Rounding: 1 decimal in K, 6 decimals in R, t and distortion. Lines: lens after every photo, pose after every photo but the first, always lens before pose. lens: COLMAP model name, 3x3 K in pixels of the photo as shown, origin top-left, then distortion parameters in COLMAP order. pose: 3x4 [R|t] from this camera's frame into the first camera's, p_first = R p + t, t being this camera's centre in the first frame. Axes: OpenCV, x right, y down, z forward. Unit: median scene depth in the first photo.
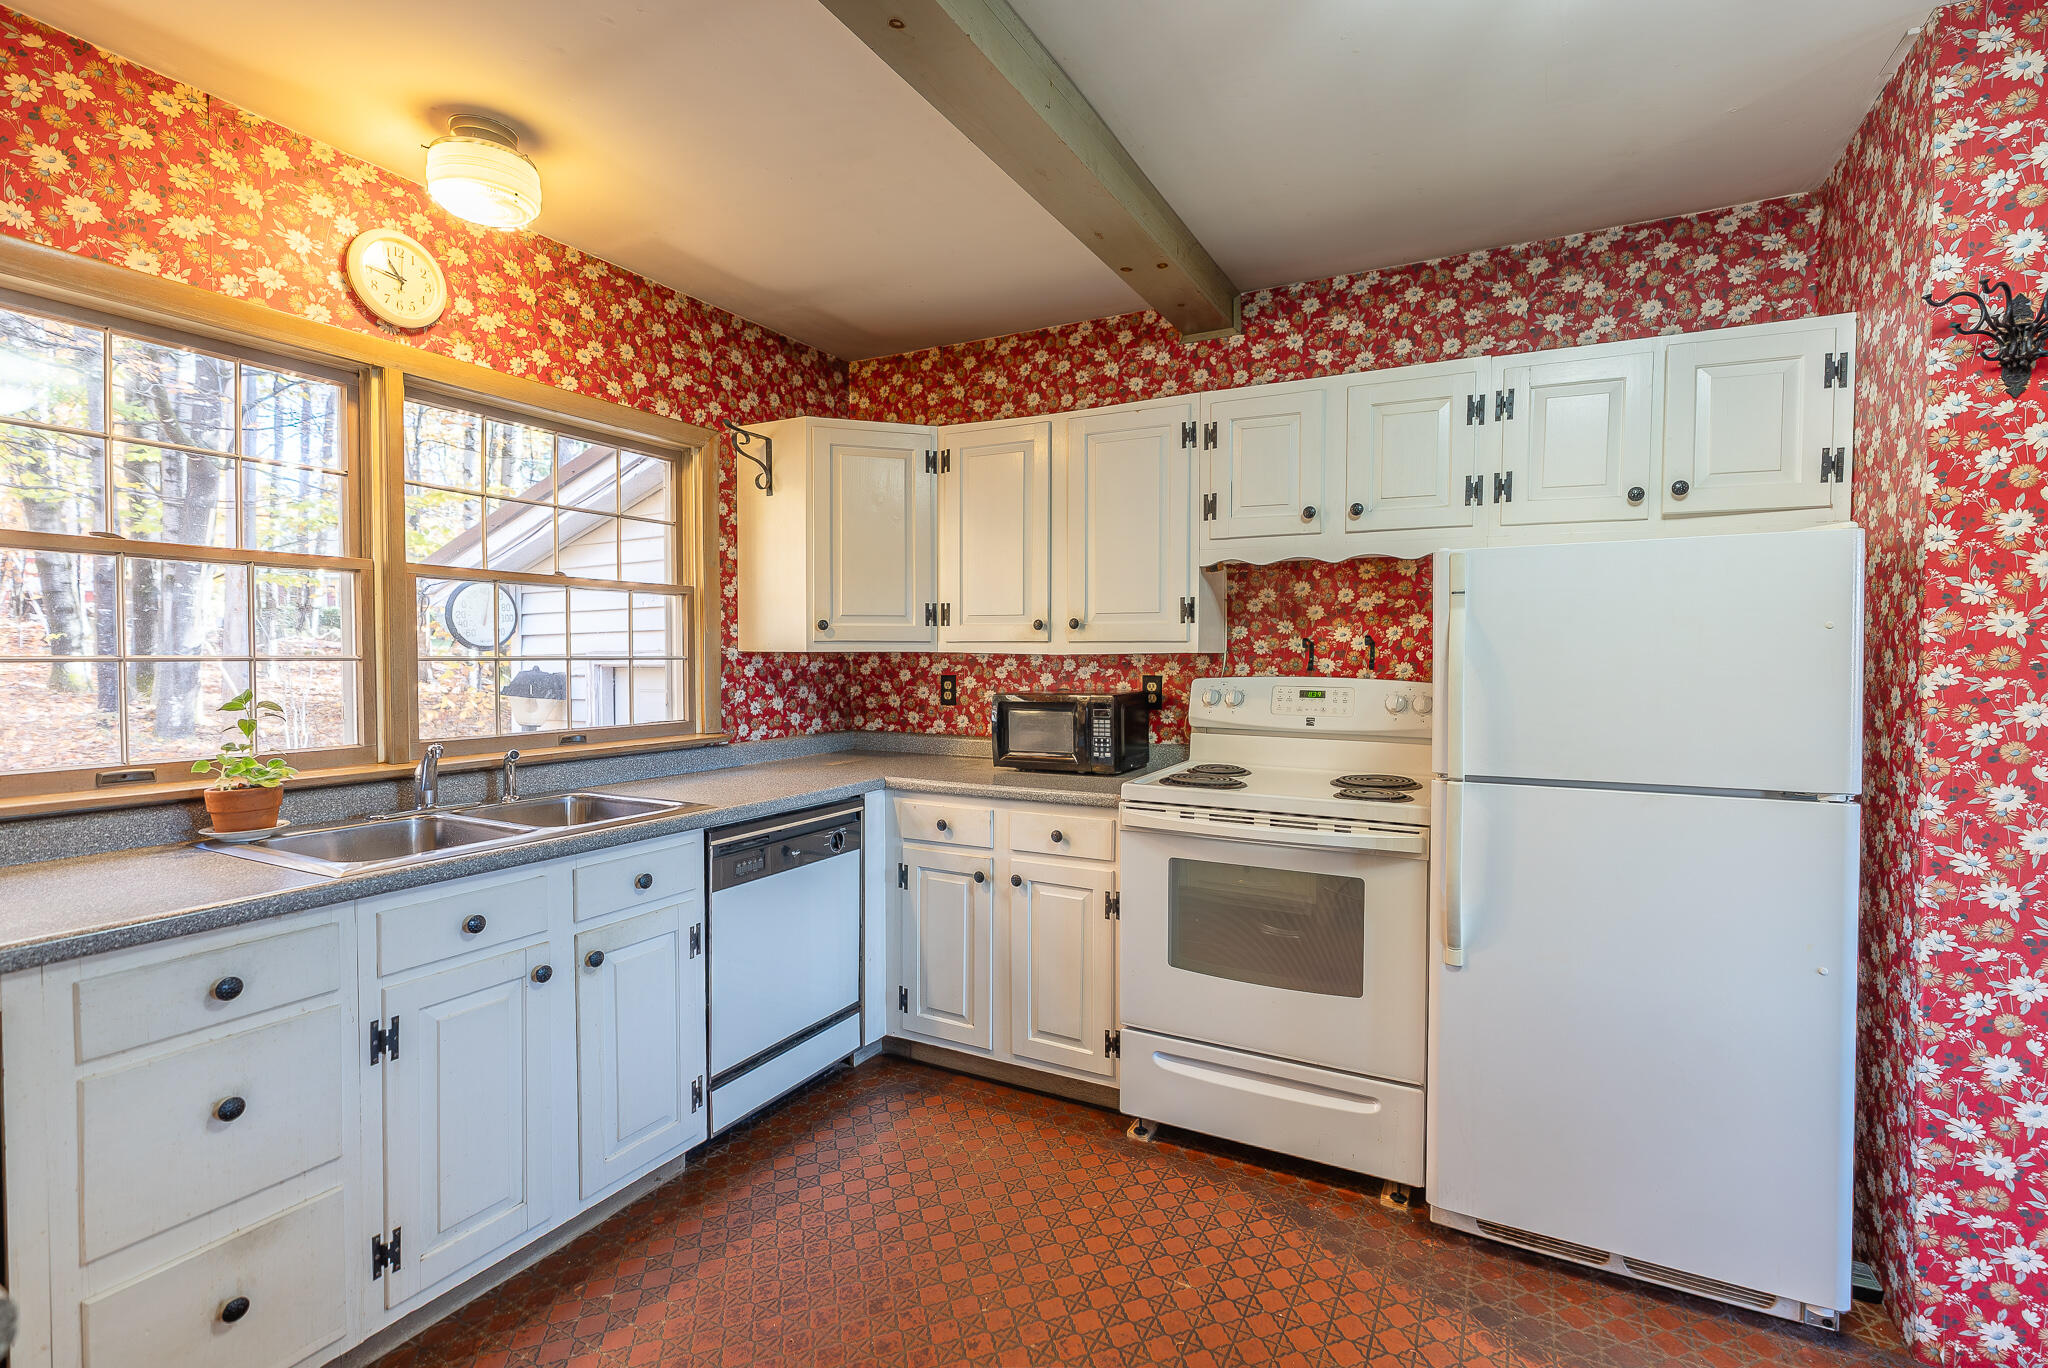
lens RADIAL K [[938.5, 0, 1000.0], [0, 938.5, 671.8], [0, 0, 1]] dist [-0.012831, 0.003558]
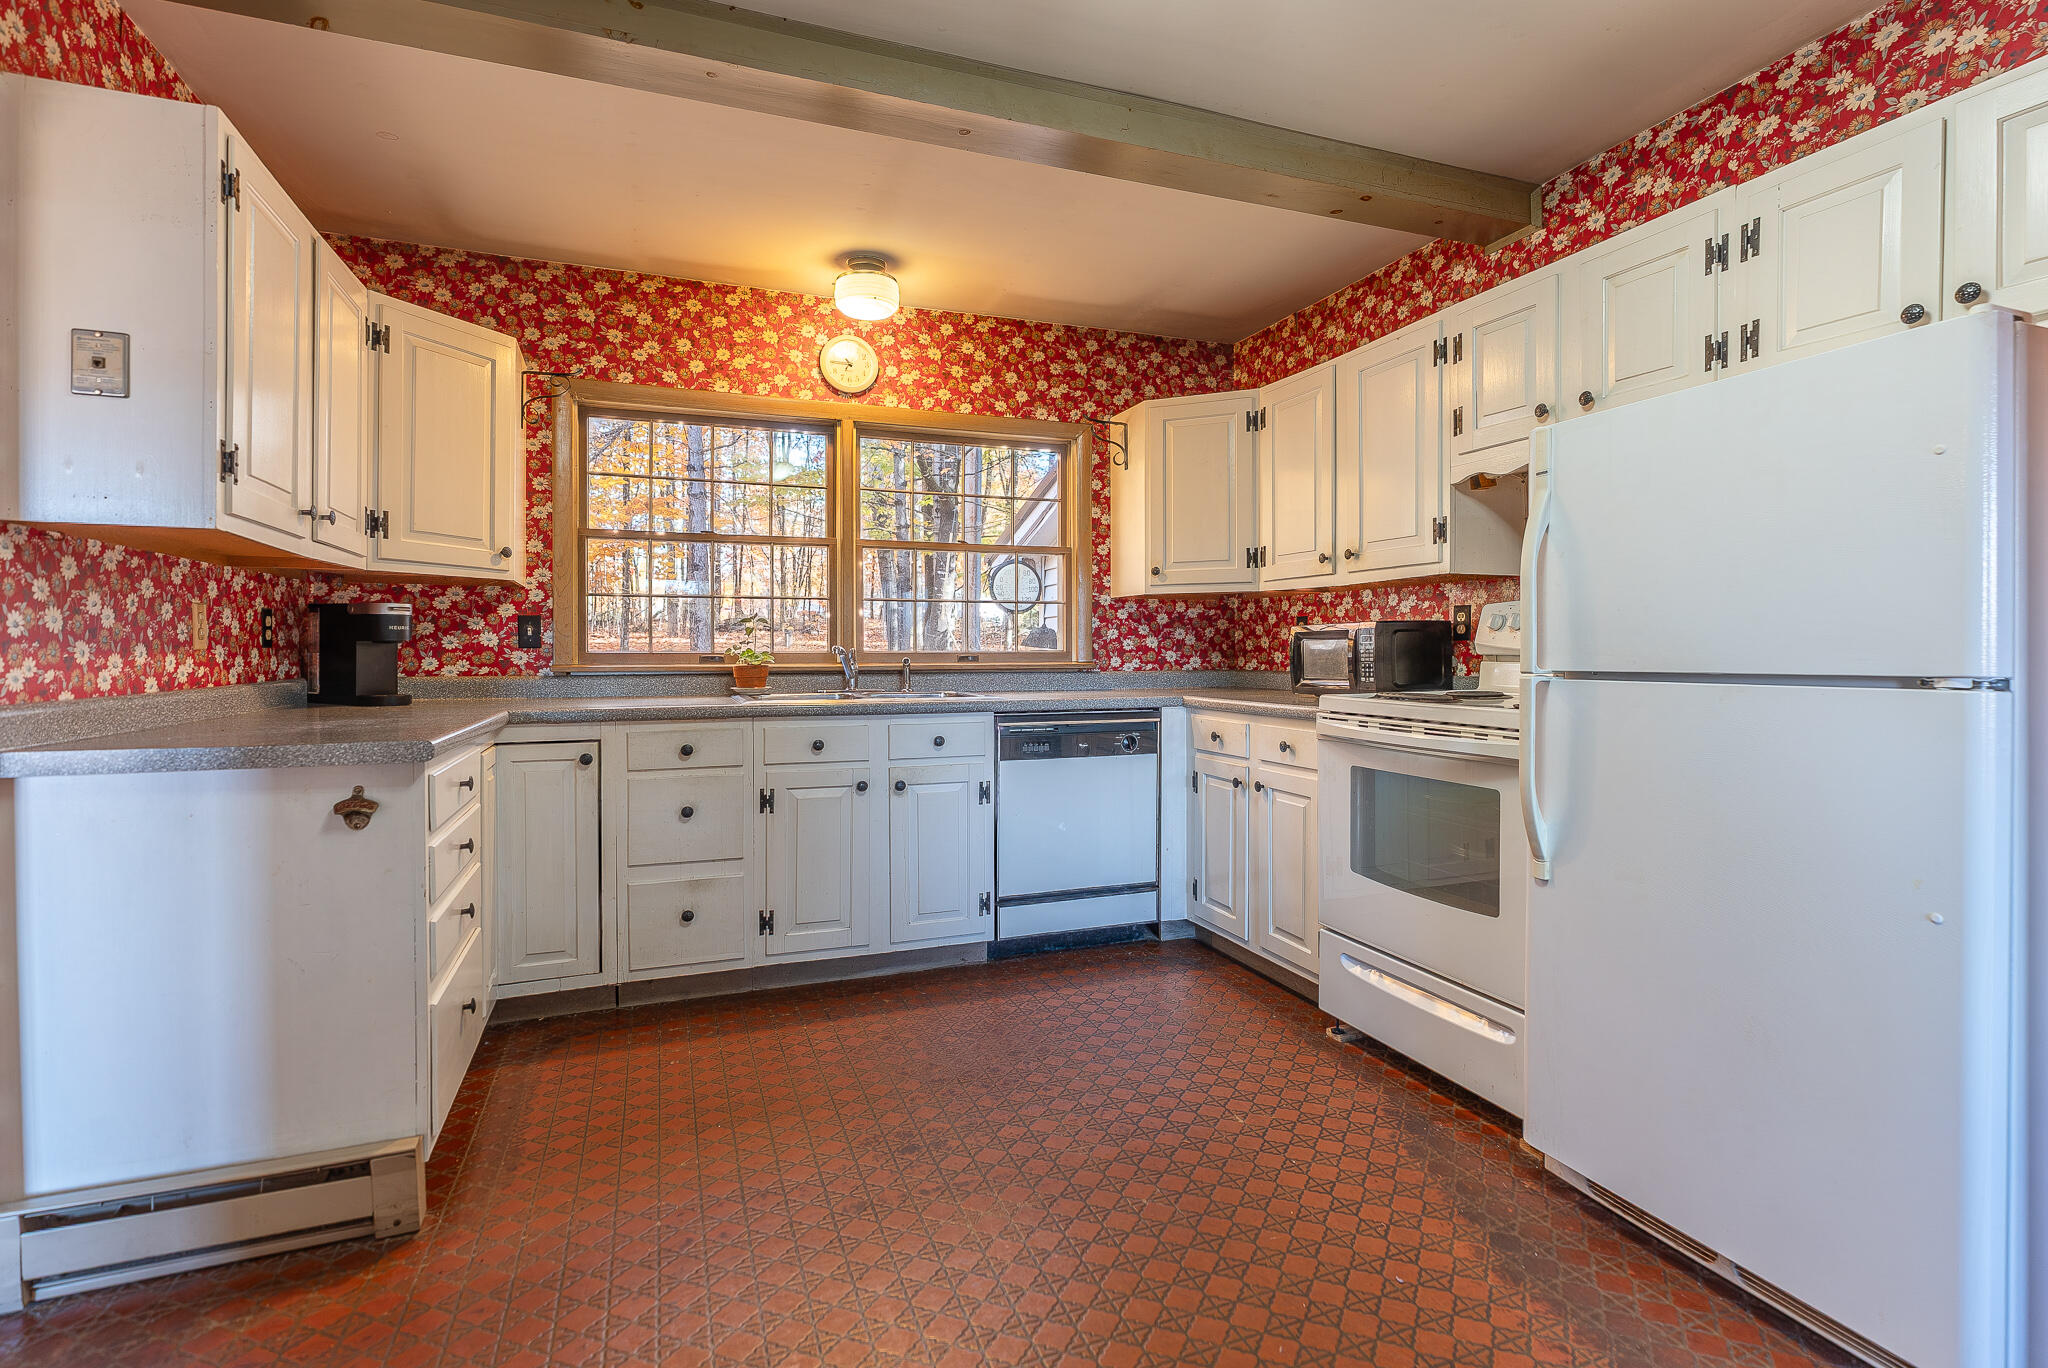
lens RADIAL K [[938.5, 0, 1021.0], [0, 938.5, 648.8], [0, 0, 1]] dist [-0.012831, 0.003558]
pose [[0.758409, -0.005454, -0.651756, 0.501820], [-0.007020, 0.999839, -0.016536, 0.076390], [0.651741, 0.017117, 0.758248, -0.022414]]
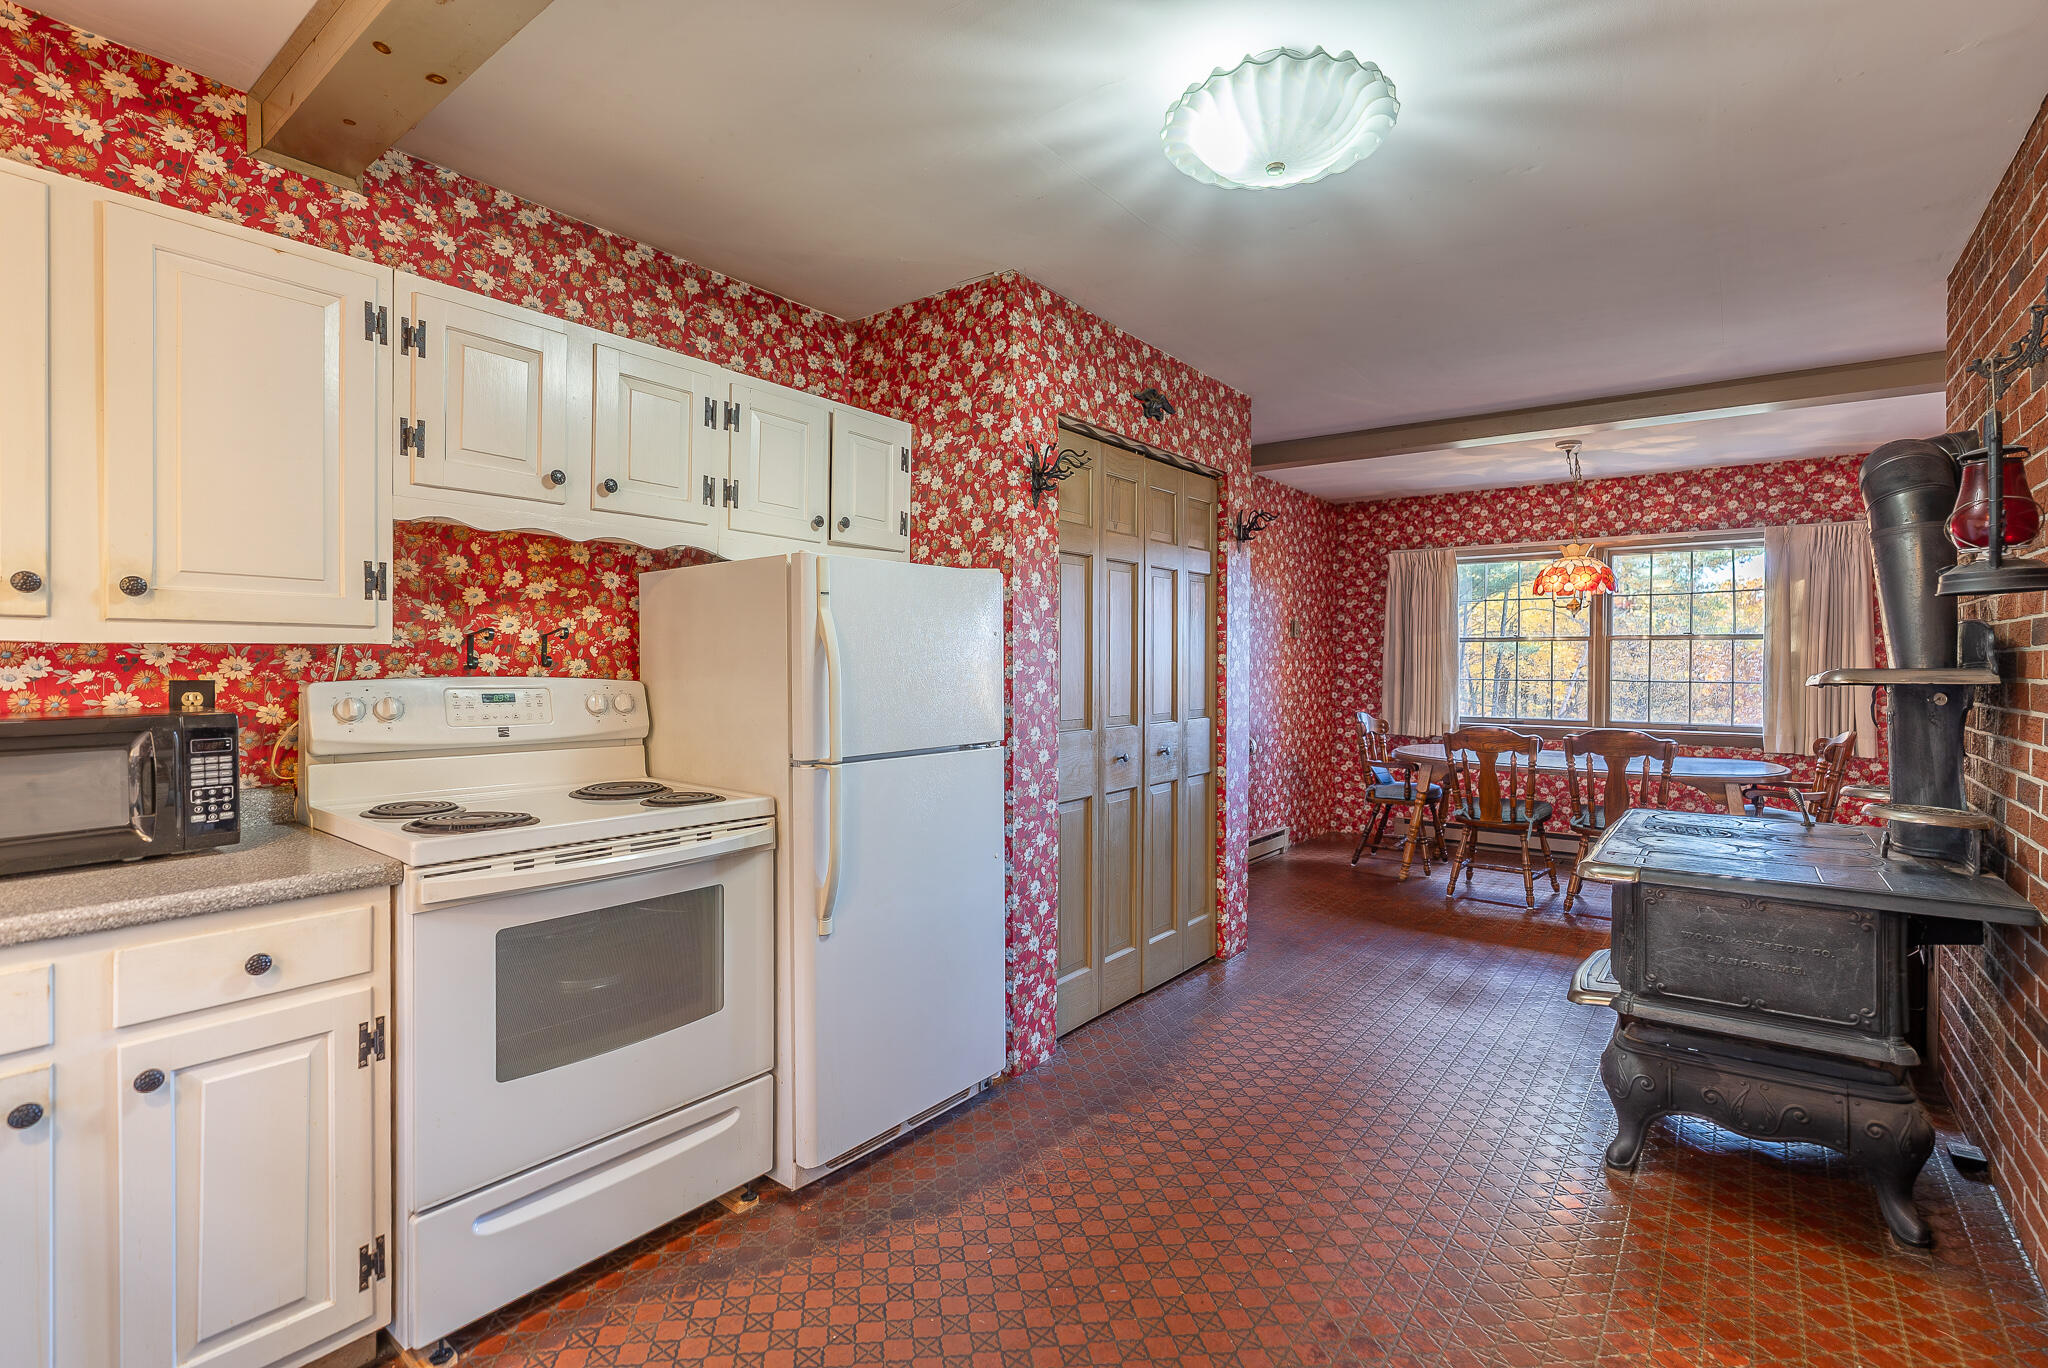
lens RADIAL K [[938.5, 0, 1086.4], [0, 938.5, 665.3], [0, 0, 1]] dist [-0.012831, 0.003558]
pose [[0.120310, -0.004312, 0.992727, -0.403154], [0.013449, 0.999906, 0.002714, 0.000359], [-0.992645, 0.013024, 0.120357, 0.404993]]
